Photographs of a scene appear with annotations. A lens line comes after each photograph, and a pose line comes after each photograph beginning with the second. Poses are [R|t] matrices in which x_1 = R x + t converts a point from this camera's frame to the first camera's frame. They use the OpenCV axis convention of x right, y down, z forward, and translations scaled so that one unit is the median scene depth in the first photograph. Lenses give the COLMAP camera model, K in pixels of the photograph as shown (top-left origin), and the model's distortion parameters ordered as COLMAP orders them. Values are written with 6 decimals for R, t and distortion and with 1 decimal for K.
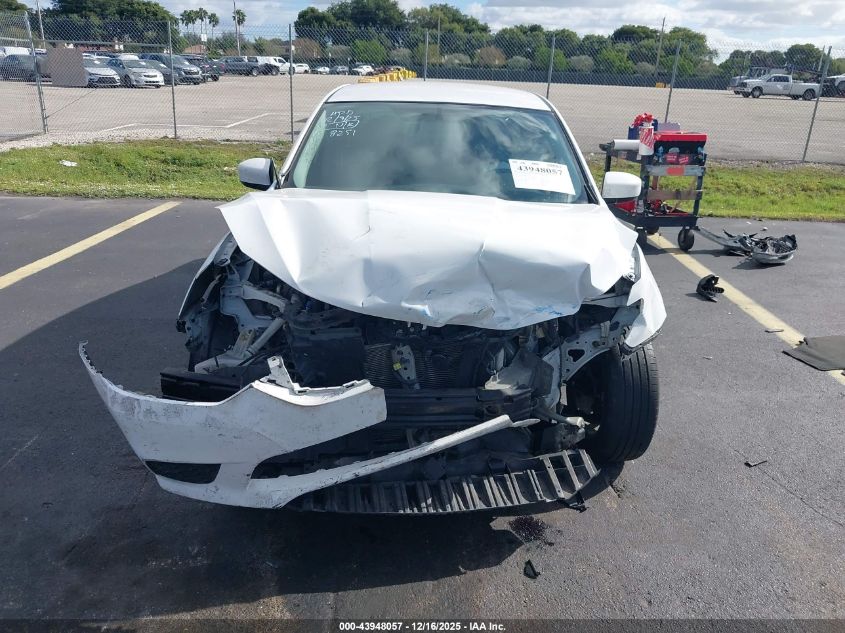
lens RADIAL K [[681.4, 0, 422.5], [0, 681.4, 316.5], [0, 0, 1]] dist [0.007878, -0.000993]
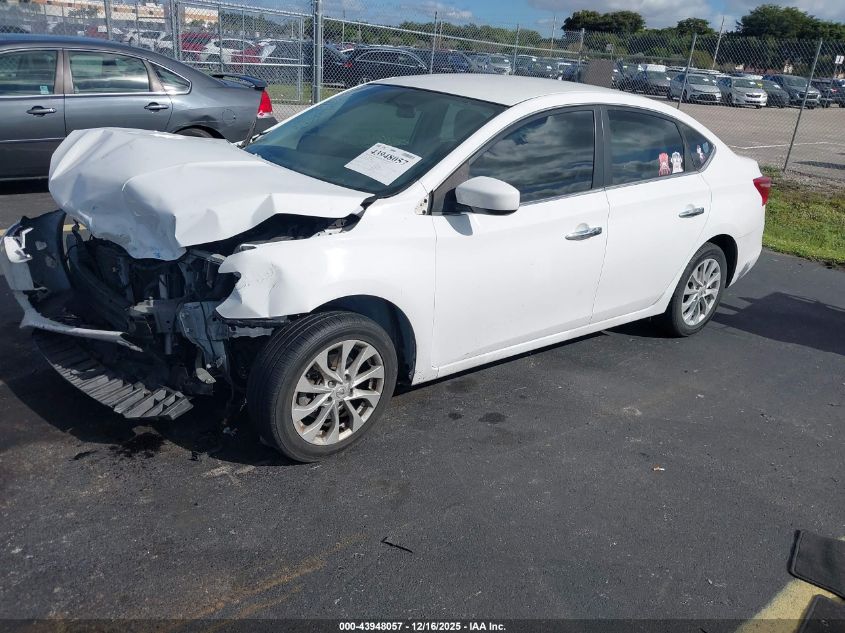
lens RADIAL K [[681.4, 0, 422.5], [0, 681.4, 316.5], [0, 0, 1]] dist [0.007878, -0.000993]
pose [[0.635197, 0.292838, -0.714682, 0.090439], [-0.313806, 0.943367, 0.107635, -0.011582], [0.705727, 0.155902, 0.691118, 0.041139]]
